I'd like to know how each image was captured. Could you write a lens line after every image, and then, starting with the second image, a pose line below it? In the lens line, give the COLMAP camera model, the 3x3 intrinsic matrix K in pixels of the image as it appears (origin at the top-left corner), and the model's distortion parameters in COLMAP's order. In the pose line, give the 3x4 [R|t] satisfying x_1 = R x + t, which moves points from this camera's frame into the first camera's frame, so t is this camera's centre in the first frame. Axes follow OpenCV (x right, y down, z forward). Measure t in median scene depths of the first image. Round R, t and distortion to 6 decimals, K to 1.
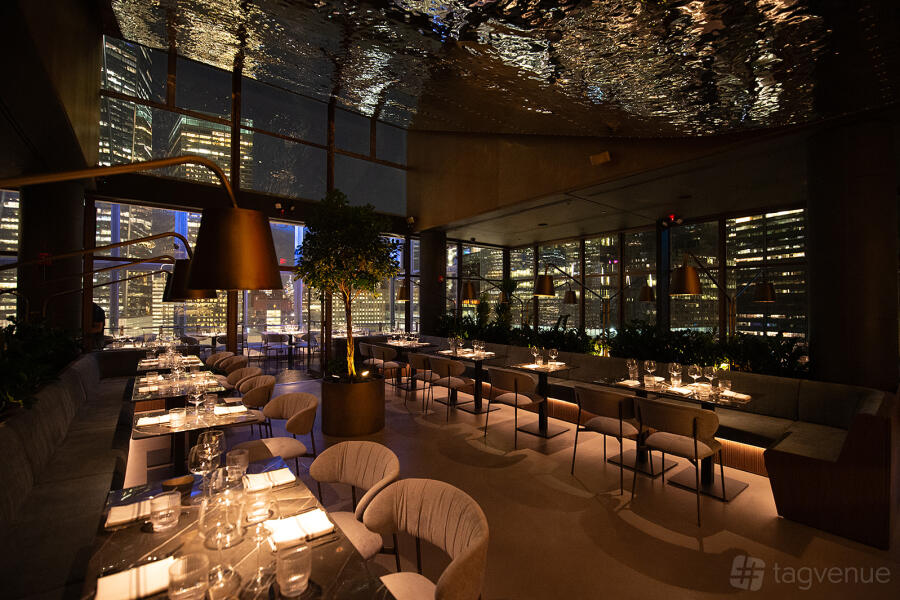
lens RADIAL K [[381.1, 0, 447.2], [0, 381.1, 302.1], [0, 0, 1]] dist [0.013263, 0.000090]
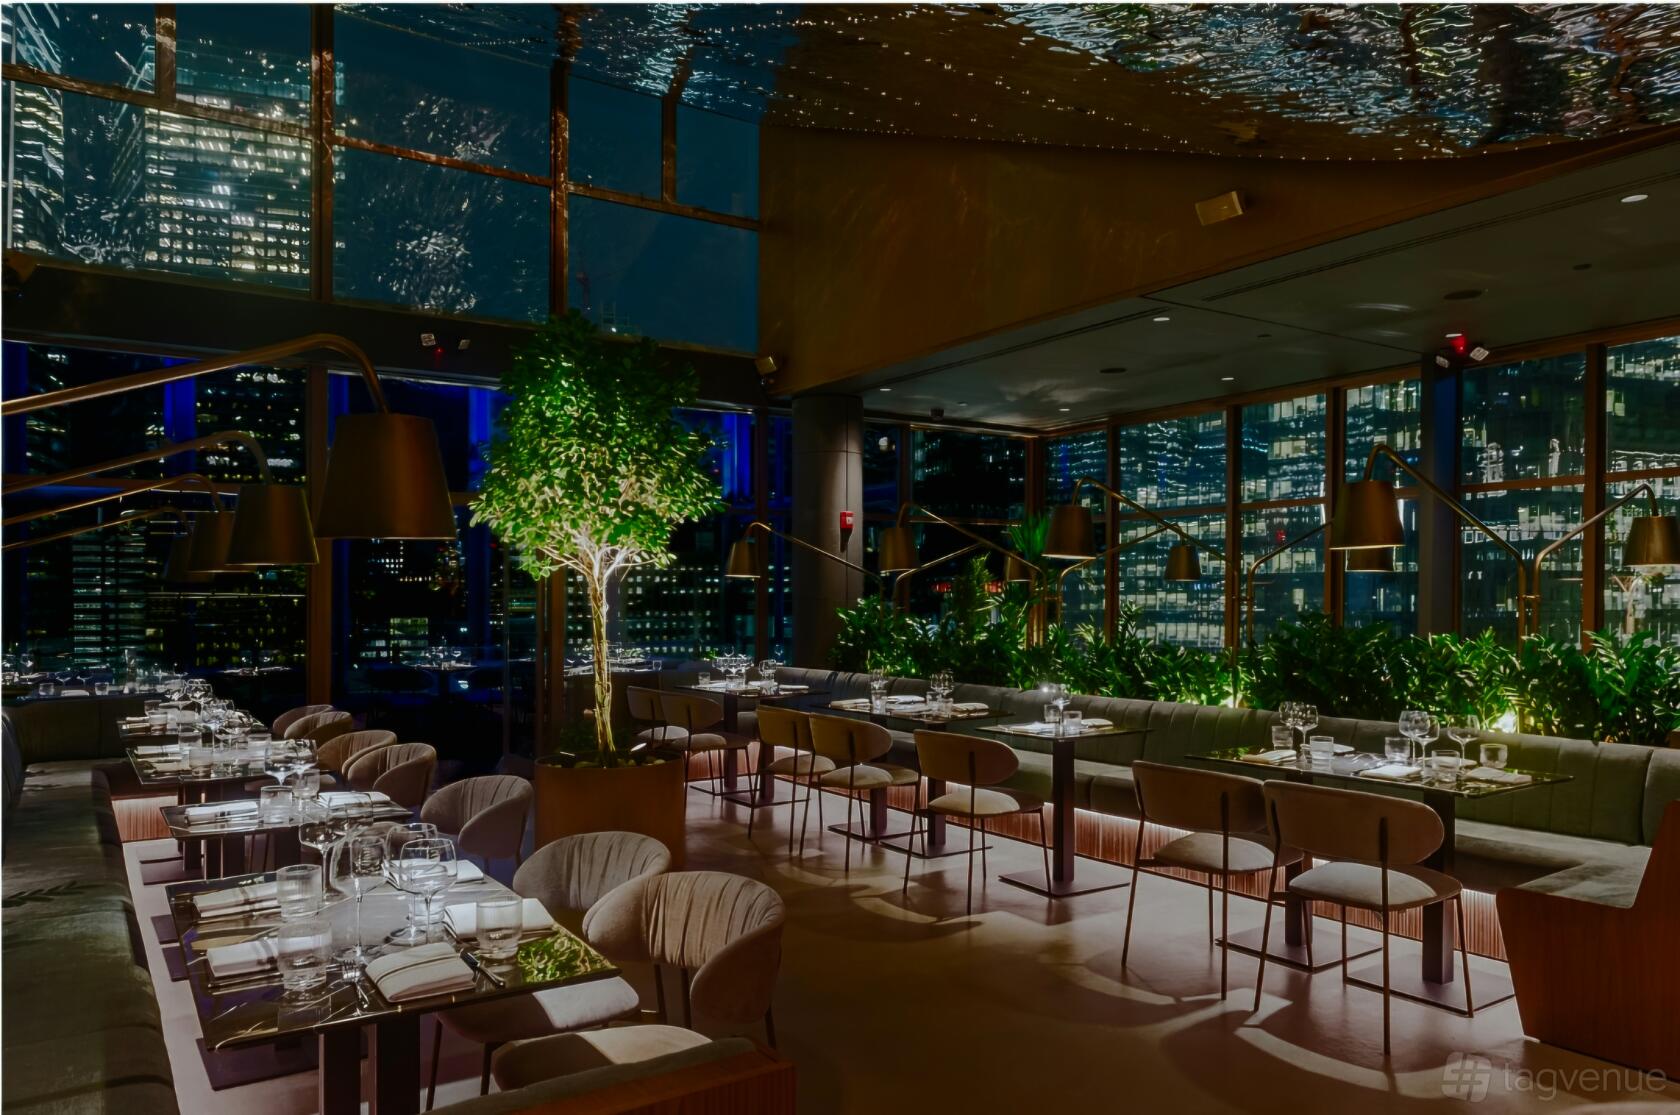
lens RADIAL K [[1179.3, 0, 840.0], [0, 1179.3, 557.5], [0, 0, 1]] dist [0.032463, -0.000825]
pose [[0.997190, -0.012385, -0.073883, 0.078468], [0.010252, 0.999522, -0.029176, 0.013481], [0.074209, 0.028337, 0.996840, -0.200471]]
